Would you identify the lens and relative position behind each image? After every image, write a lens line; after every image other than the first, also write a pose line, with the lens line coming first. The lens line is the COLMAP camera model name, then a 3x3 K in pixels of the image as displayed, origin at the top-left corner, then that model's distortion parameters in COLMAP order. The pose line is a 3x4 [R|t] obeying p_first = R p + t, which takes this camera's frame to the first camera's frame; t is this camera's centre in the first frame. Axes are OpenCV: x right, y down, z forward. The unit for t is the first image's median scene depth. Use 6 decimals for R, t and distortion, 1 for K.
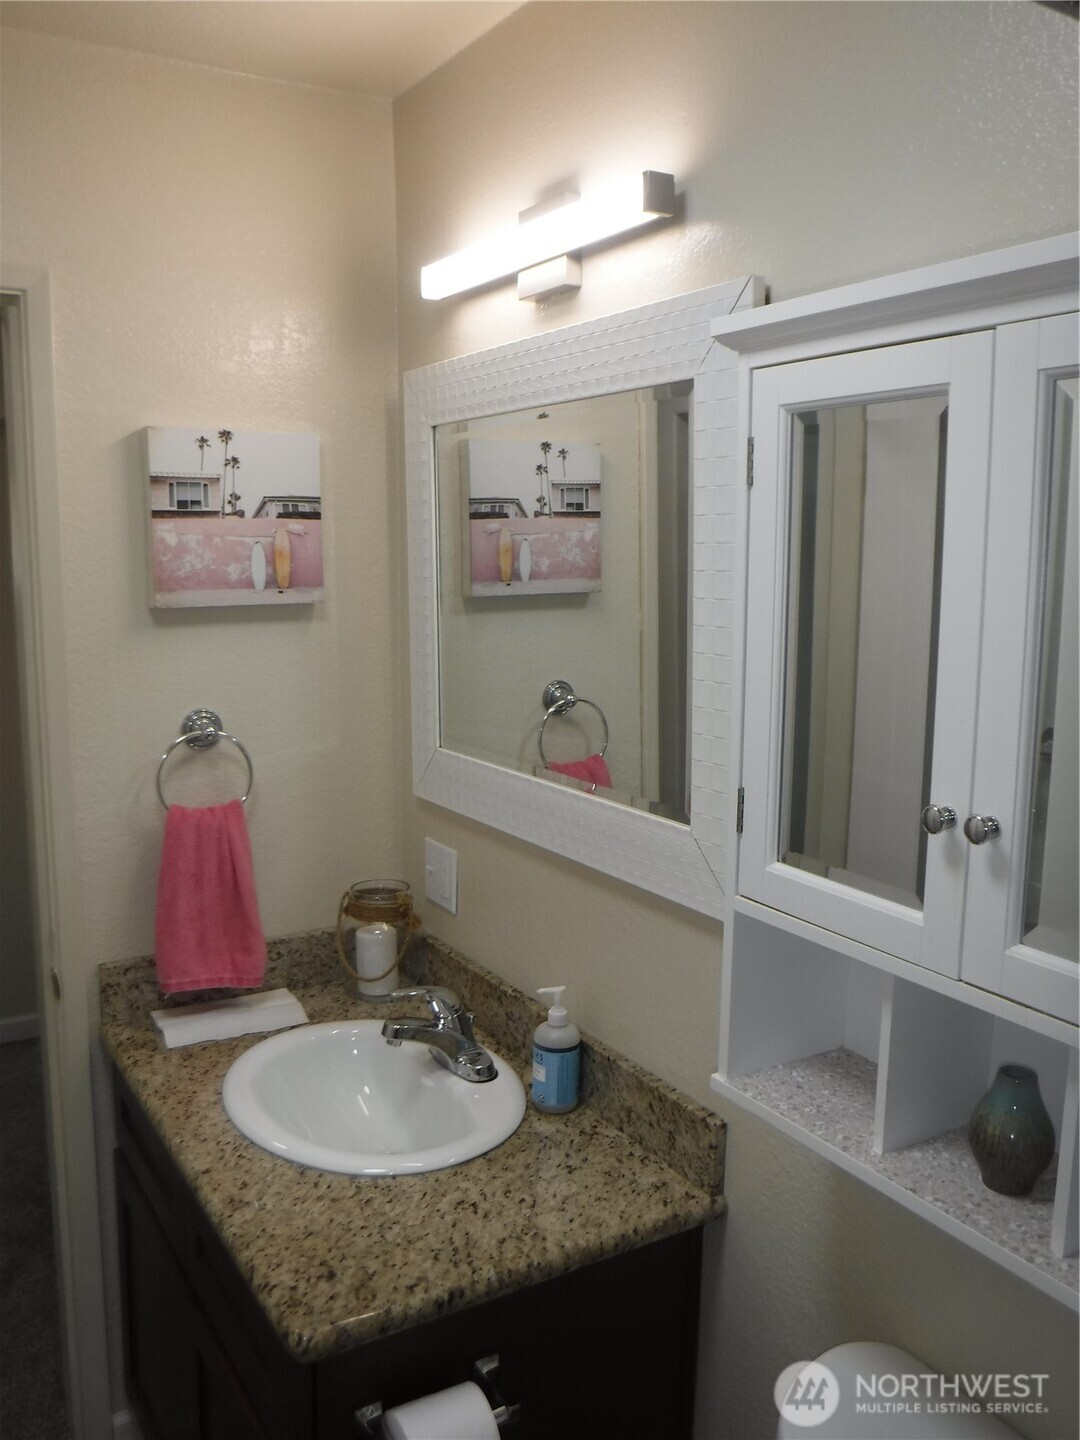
lens RADIAL K [[1267.4, 0, 549.3], [0, 1267.4, 724.9], [0, 0, 1]] dist [-0.114586, 0.067515]
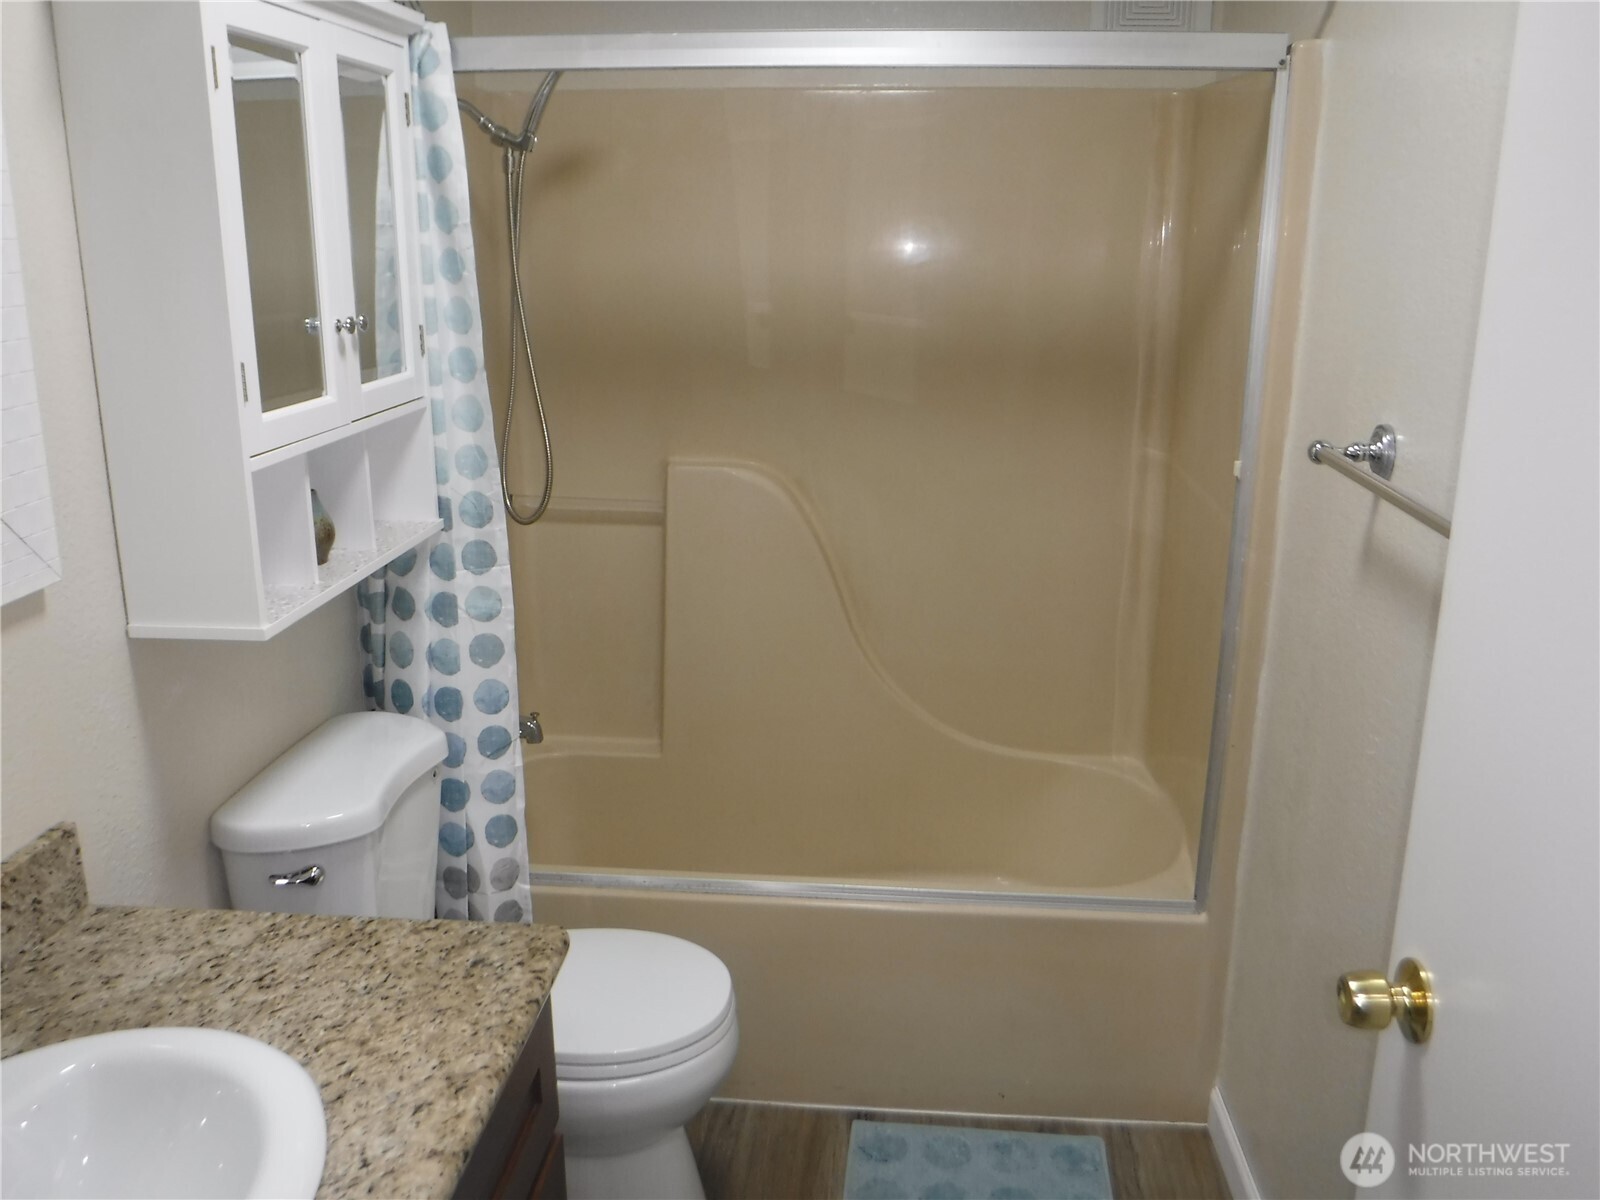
lens RADIAL K [[1408.2, 0, 801.2], [0, 1408.2, 588.4], [0, 0, 1]] dist [-0.114586, 0.067515]
pose [[-0.813336, -0.159907, 0.559388, -0.810482], [0.081749, 0.920536, 0.382007, -0.164377], [-0.576023, 0.356430, -0.735633, 1.367388]]
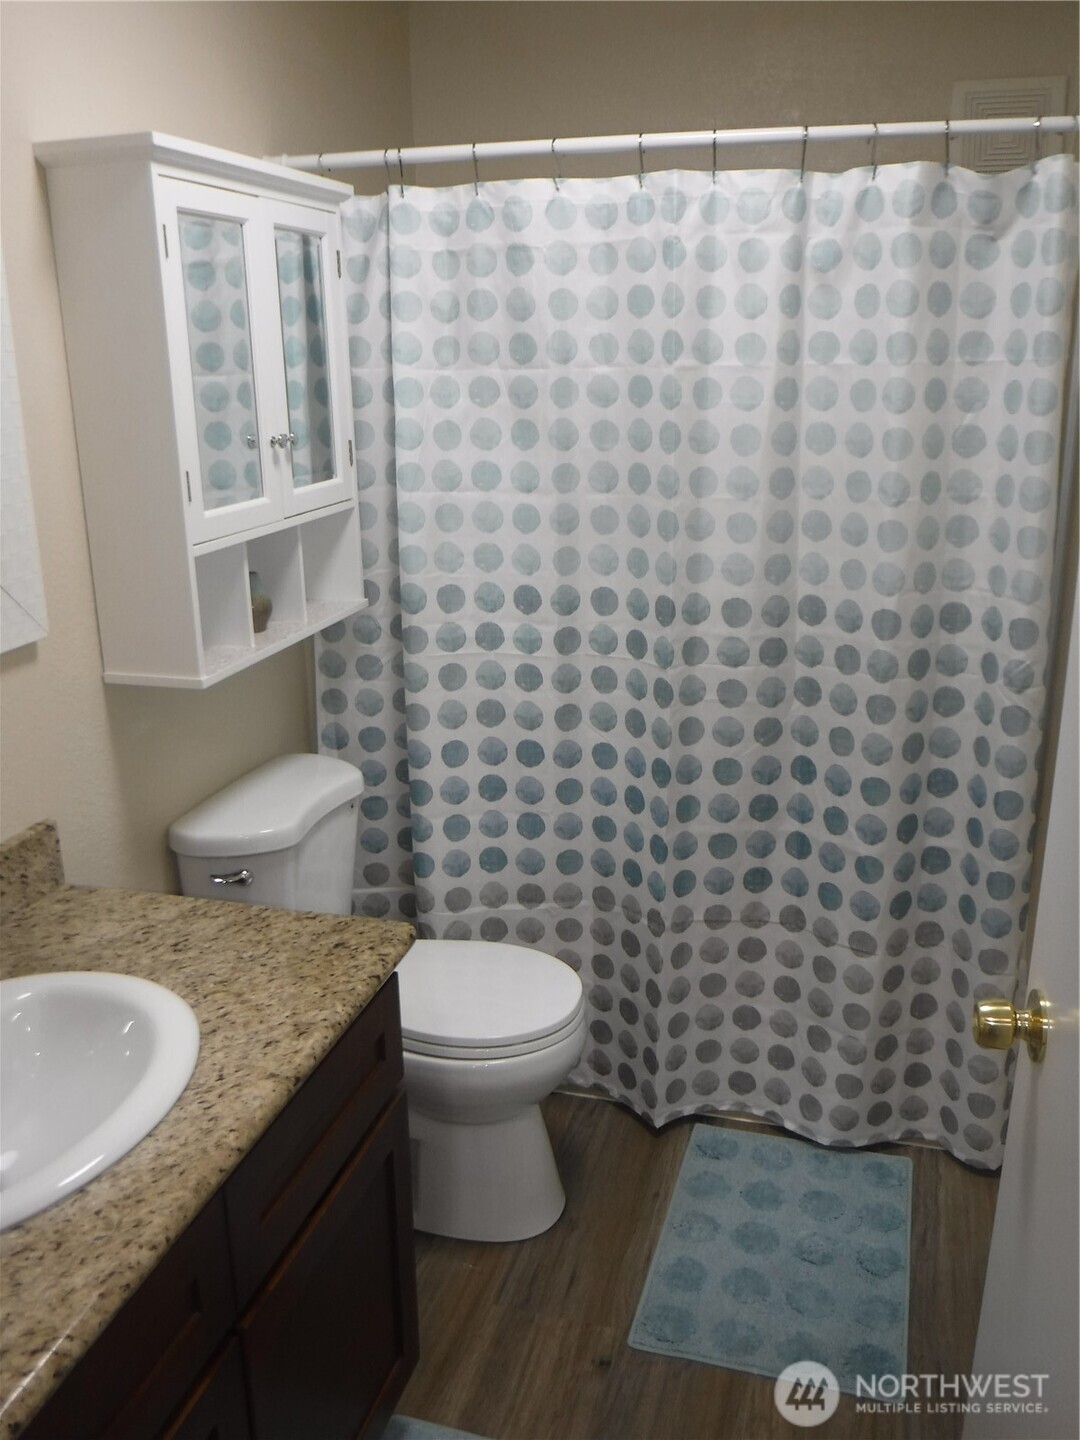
lens RADIAL K [[1267.4, 0, 535.4], [0, 1267.4, 720.7], [0, 0, 1]] dist [-0.114586, 0.067515]
pose [[-0.687624, -0.216060, 0.693175, -0.975470], [0.116024, 0.909732, 0.398654, -0.181407], [-0.716737, 0.354549, -0.600485, 1.356199]]
